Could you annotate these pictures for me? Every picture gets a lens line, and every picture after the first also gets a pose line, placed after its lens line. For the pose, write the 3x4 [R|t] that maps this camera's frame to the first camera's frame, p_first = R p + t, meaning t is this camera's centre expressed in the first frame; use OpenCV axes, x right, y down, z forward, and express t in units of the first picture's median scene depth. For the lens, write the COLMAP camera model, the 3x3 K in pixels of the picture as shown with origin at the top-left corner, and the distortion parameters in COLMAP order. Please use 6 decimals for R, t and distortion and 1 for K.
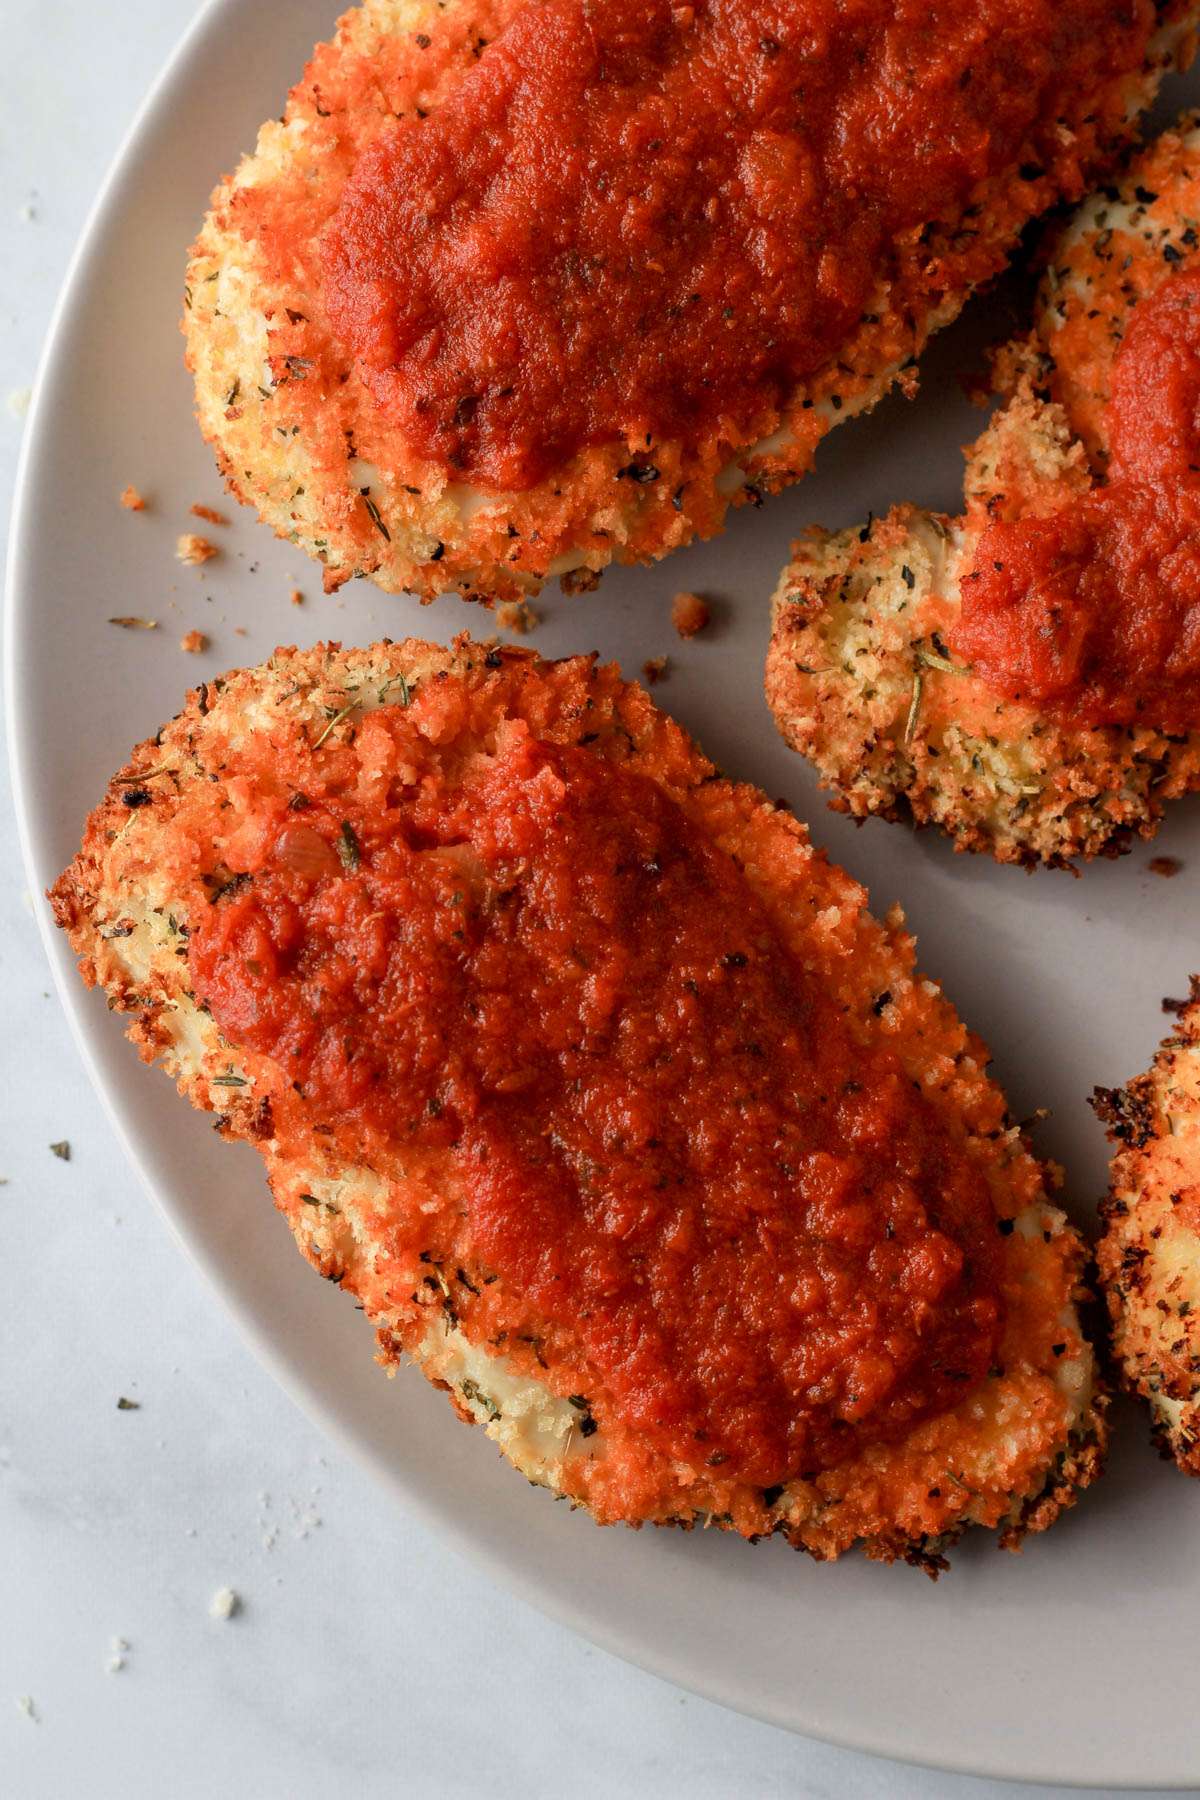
lens RADIAL K [[4479.5, 0, 600.0], [0, 4479.5, 900.0], [0, 0, 1]] dist [-0.081759, -0.047061]
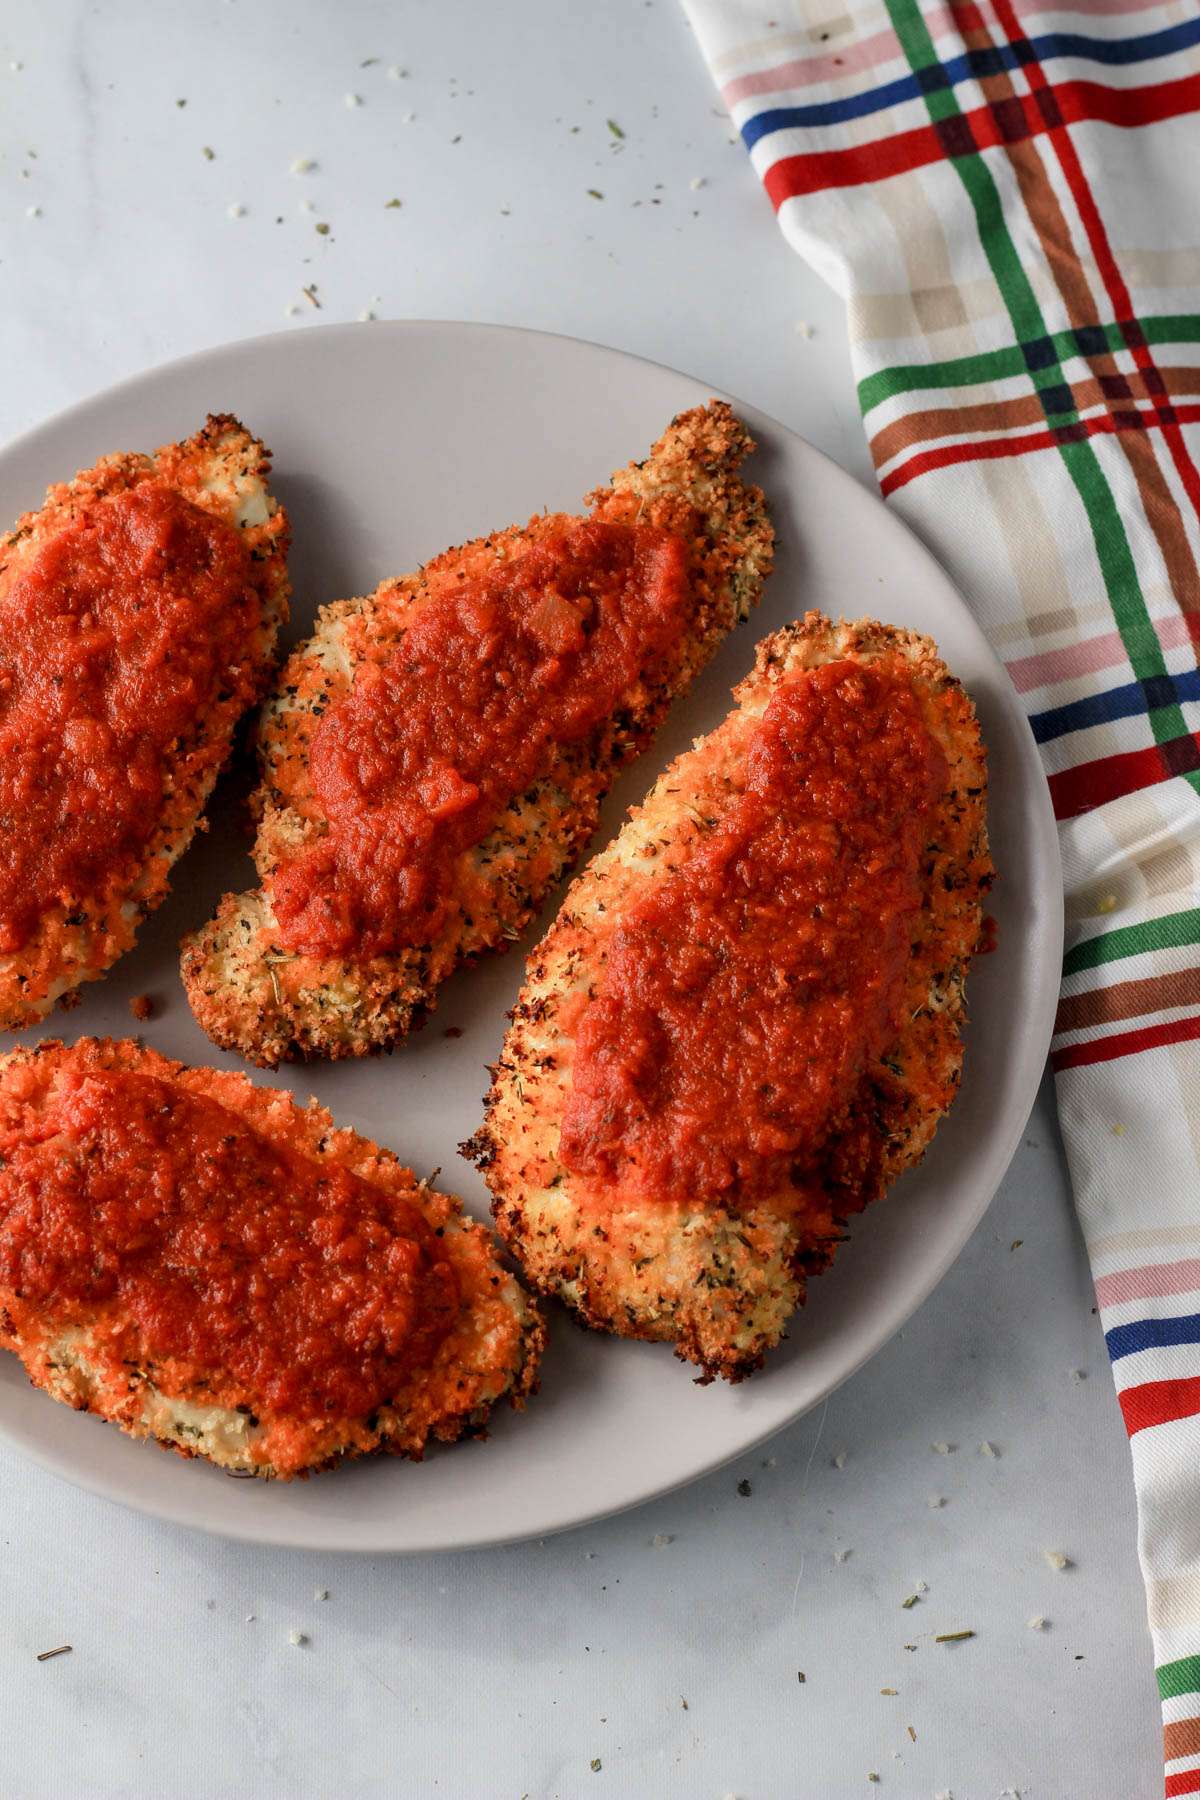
lens RADIAL K [[4479.5, 0, 600.0], [0, 4479.5, 900.0], [0, 0, 1]] dist [-0.081759, -0.047061]
pose [[0.917036, -0.370339, 0.147968, -0.059290], [0.397723, 0.876590, -0.270938, 0.450908], [-0.029368, 0.307310, 0.951156, -0.667348]]
